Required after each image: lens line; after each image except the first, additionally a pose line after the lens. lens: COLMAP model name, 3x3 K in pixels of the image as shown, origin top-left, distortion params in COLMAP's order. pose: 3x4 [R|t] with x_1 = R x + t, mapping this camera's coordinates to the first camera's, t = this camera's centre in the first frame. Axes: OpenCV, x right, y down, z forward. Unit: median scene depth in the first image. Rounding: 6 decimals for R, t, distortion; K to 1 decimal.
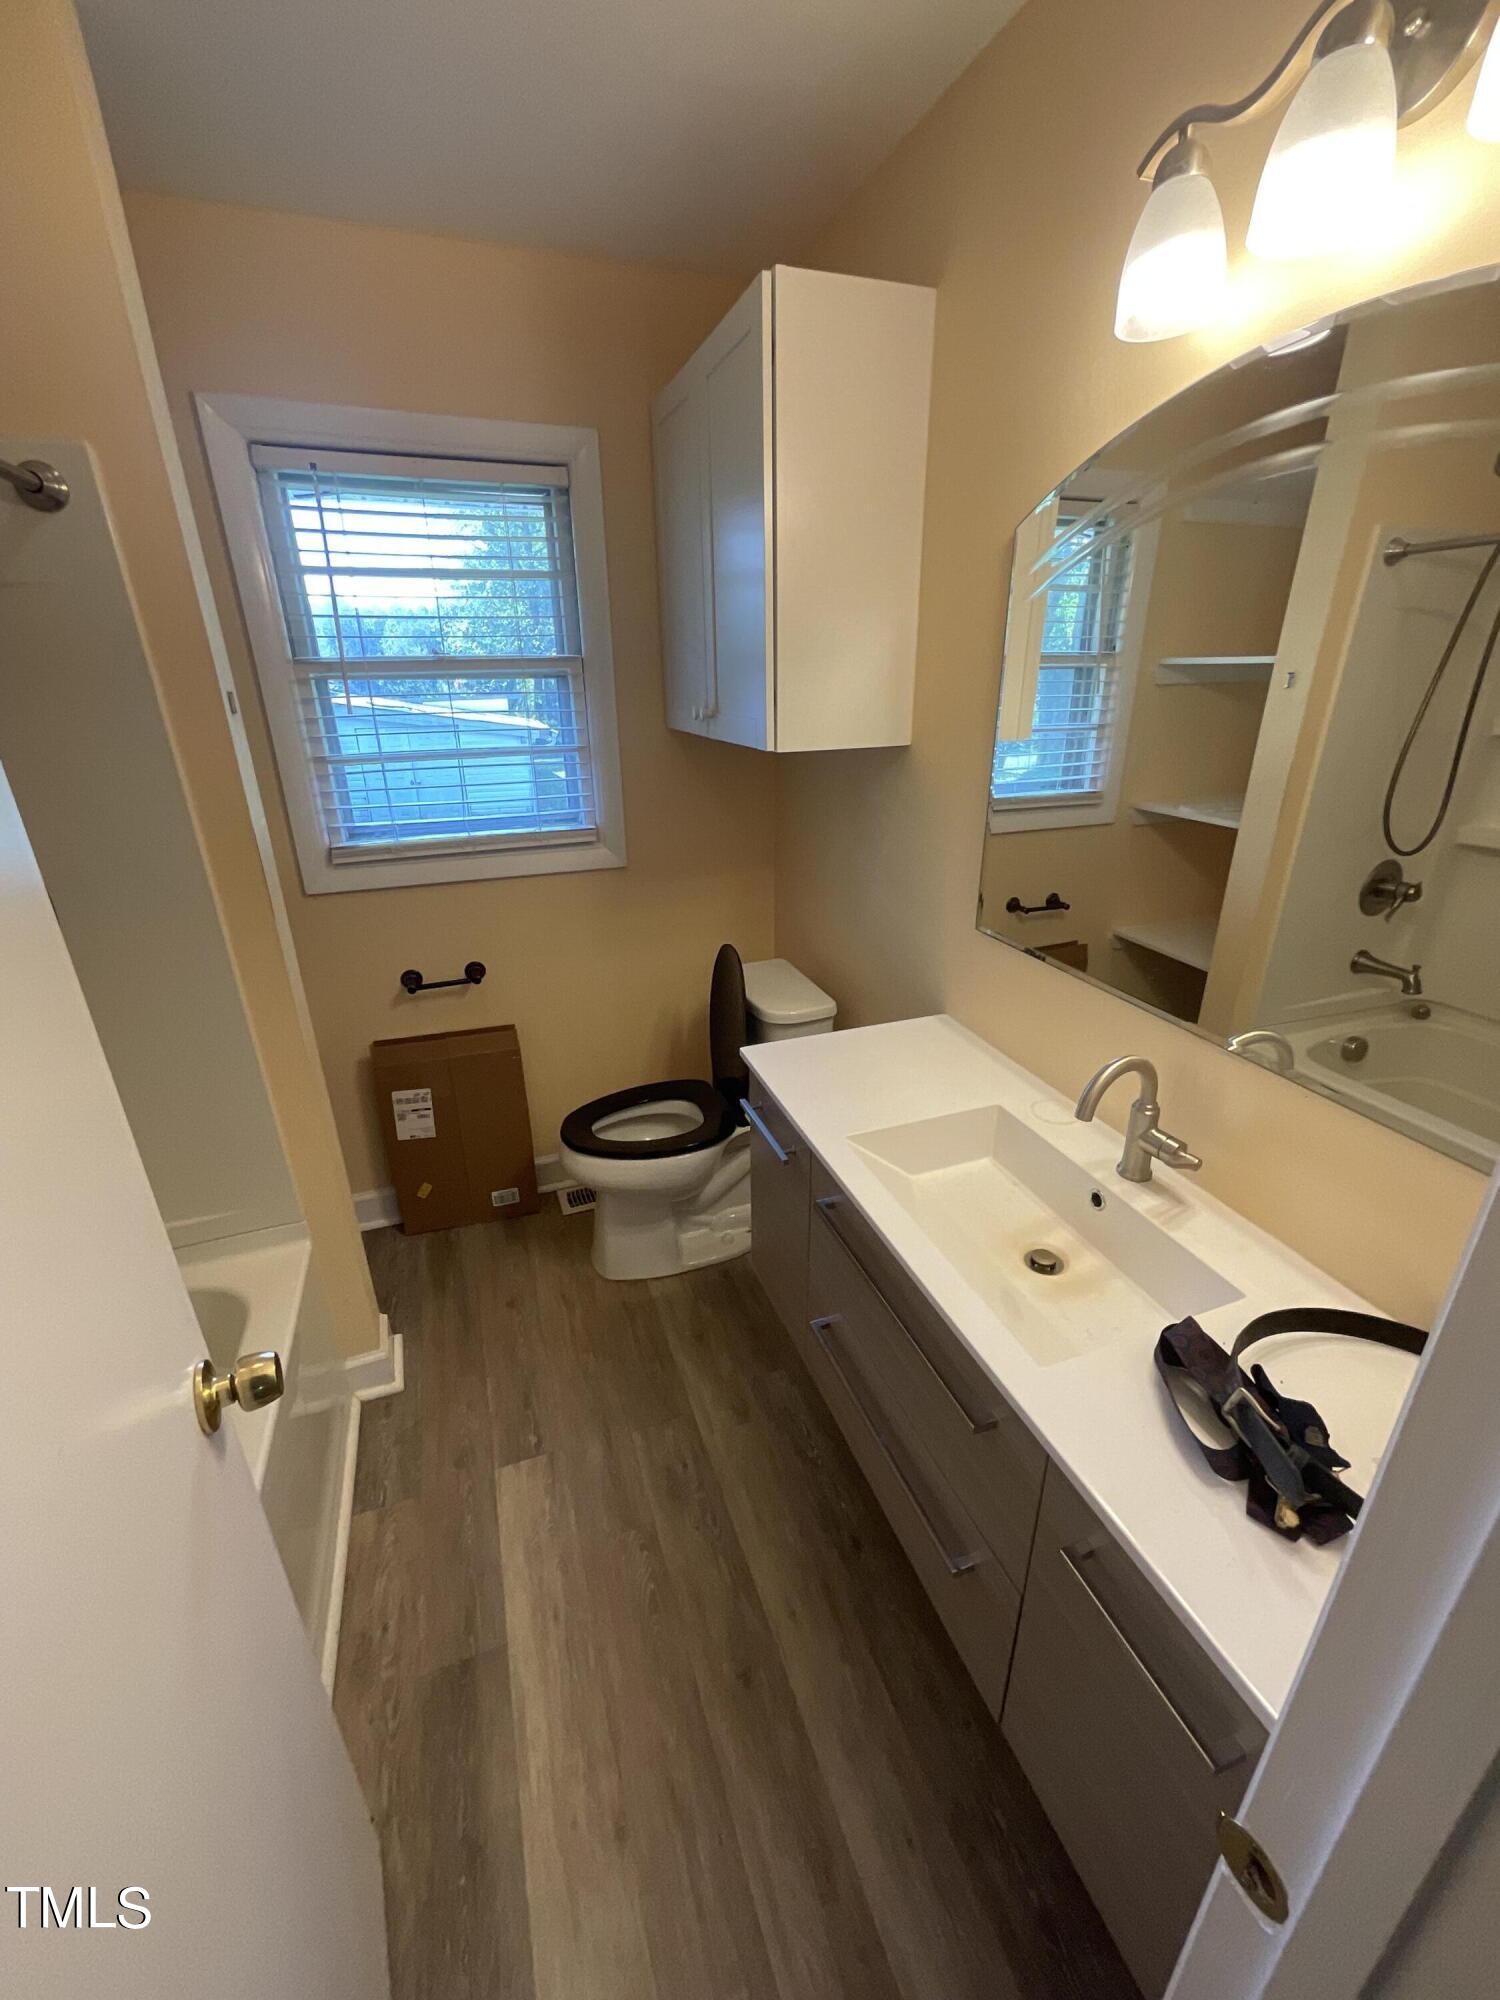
lens RADIAL K [[813.9, 0, 754.0], [0, 813.9, 1004.4], [0, 0, 1]] dist [0.007089, -0.000041]
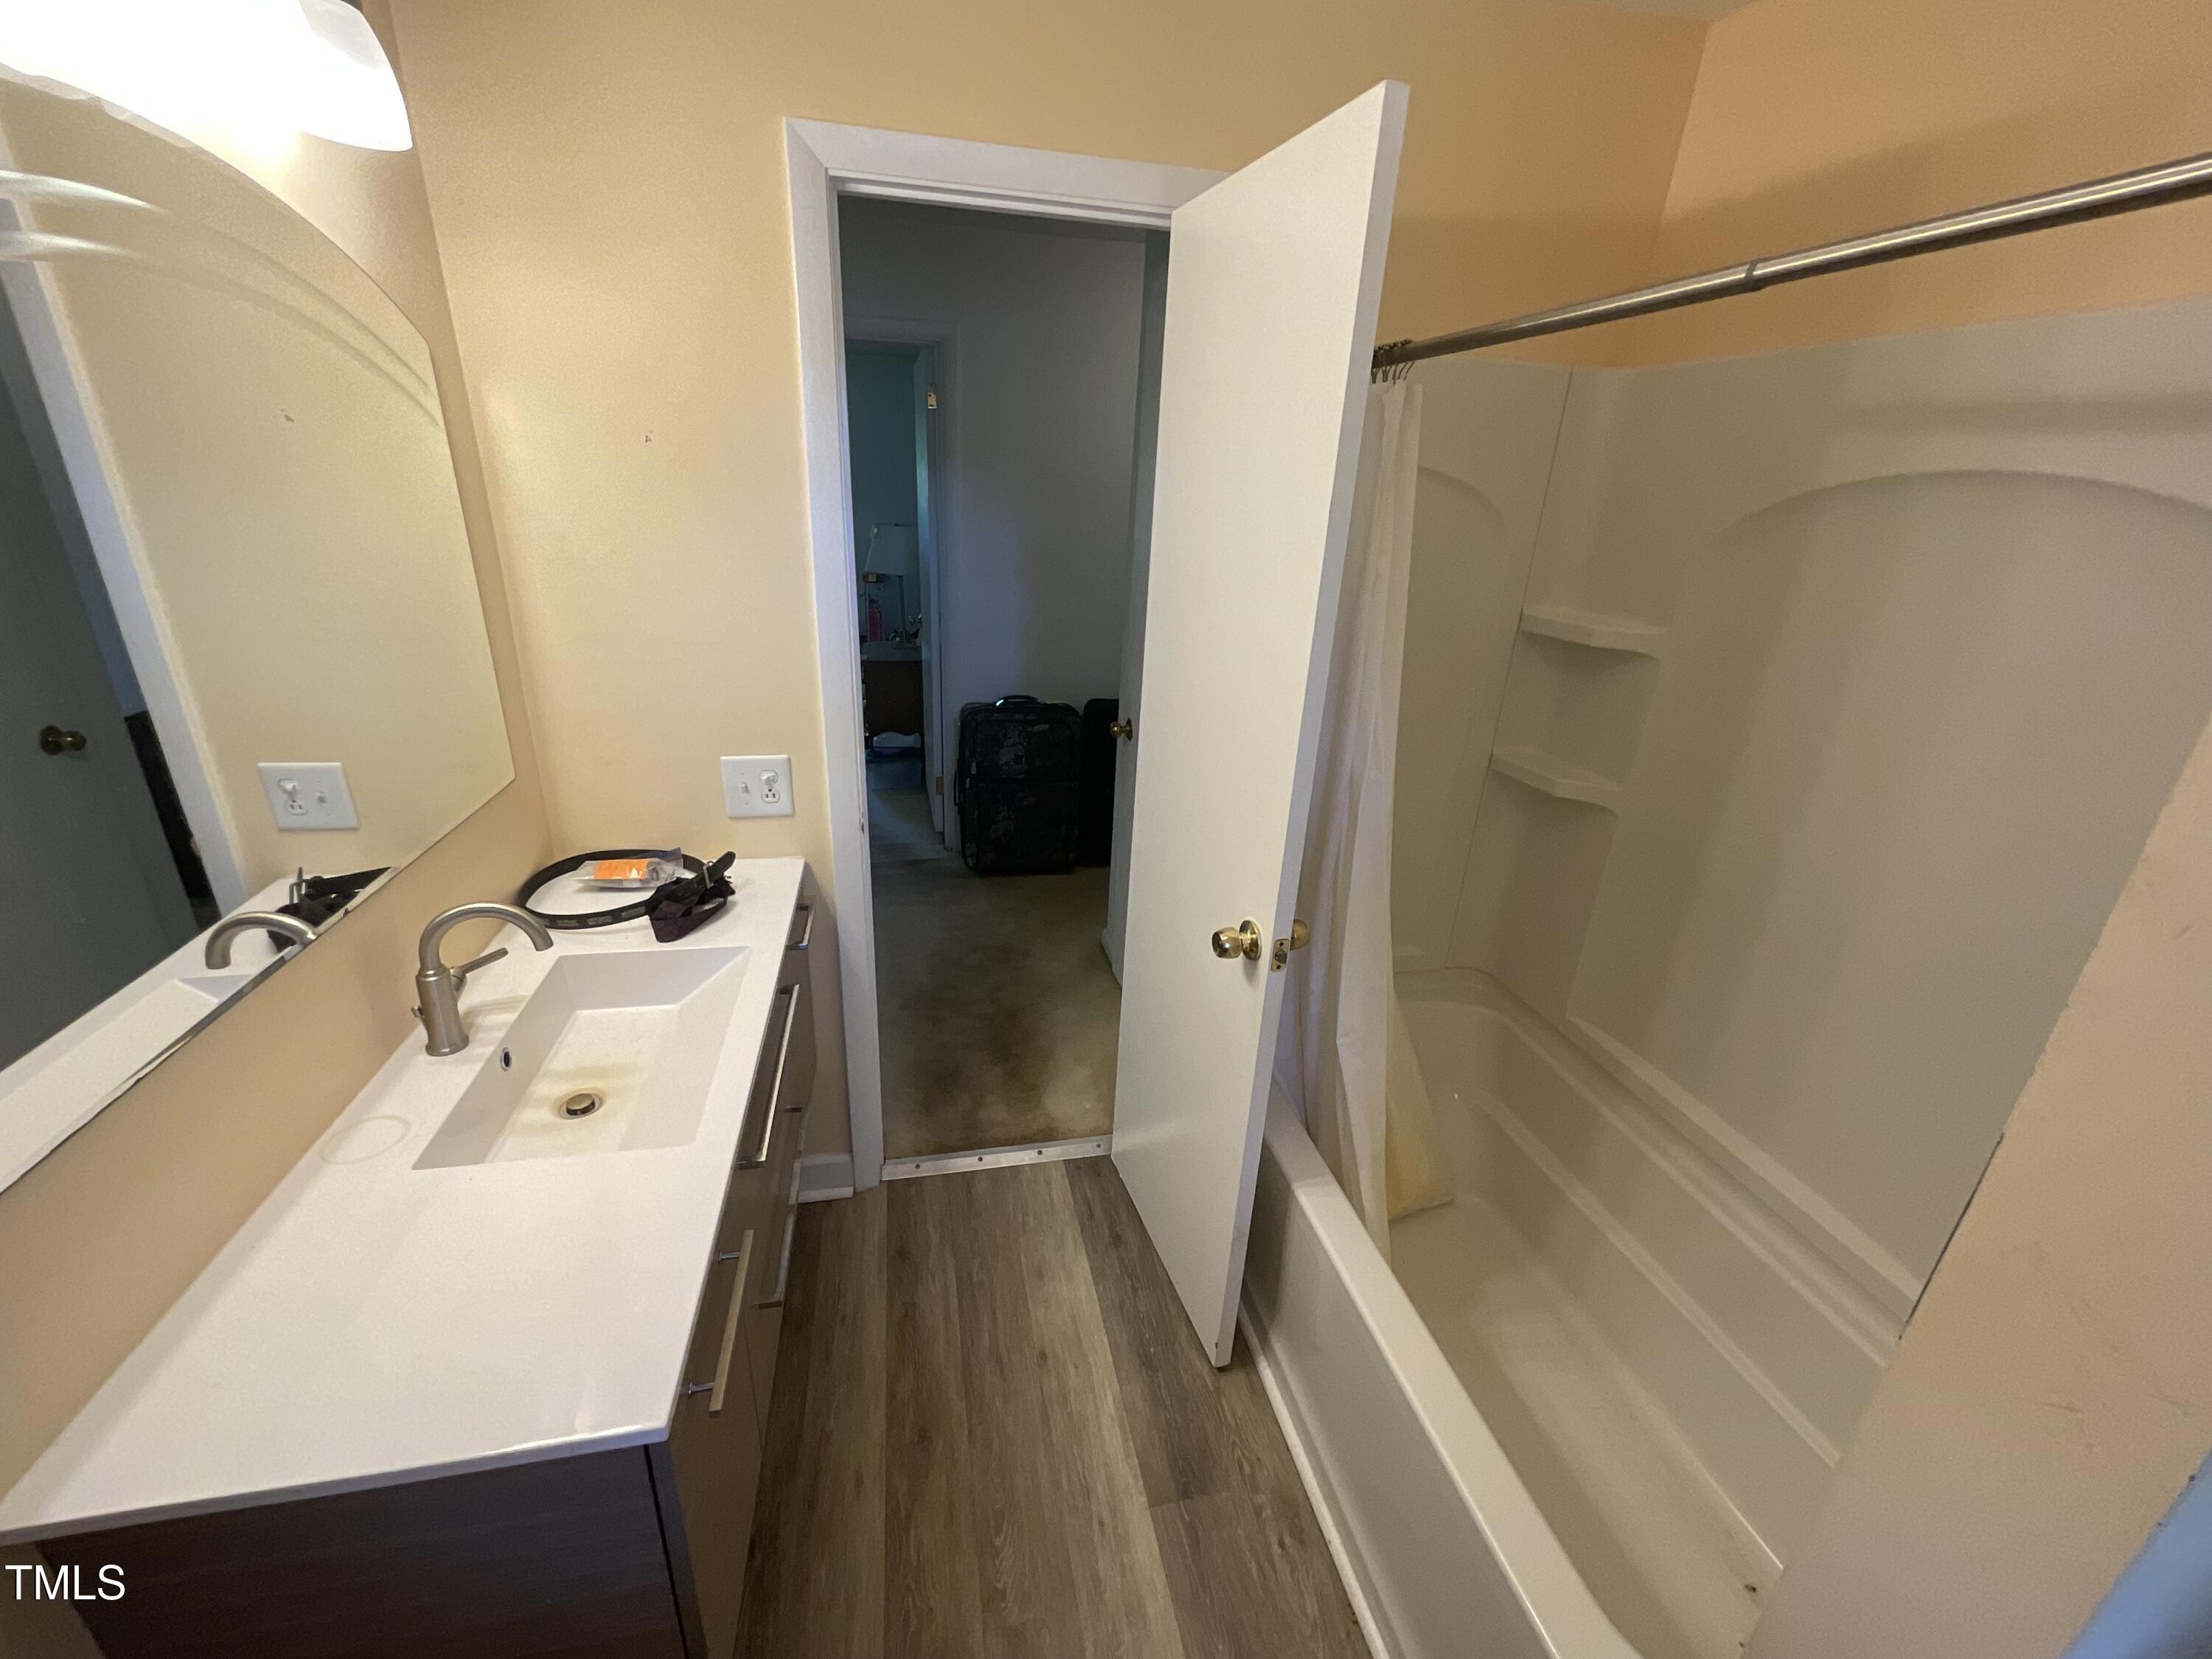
lens RADIAL K [[889.3, 0, 1099.2], [0, 889.3, 826.6], [0, 0, 1]] dist [0.000460, -0.000571]
pose [[-0.989150, -0.087516, 0.117999, -0.323686], [0.017062, 0.729330, 0.683949, -0.589760], [-0.145917, 0.678541, -0.719924, 1.332128]]
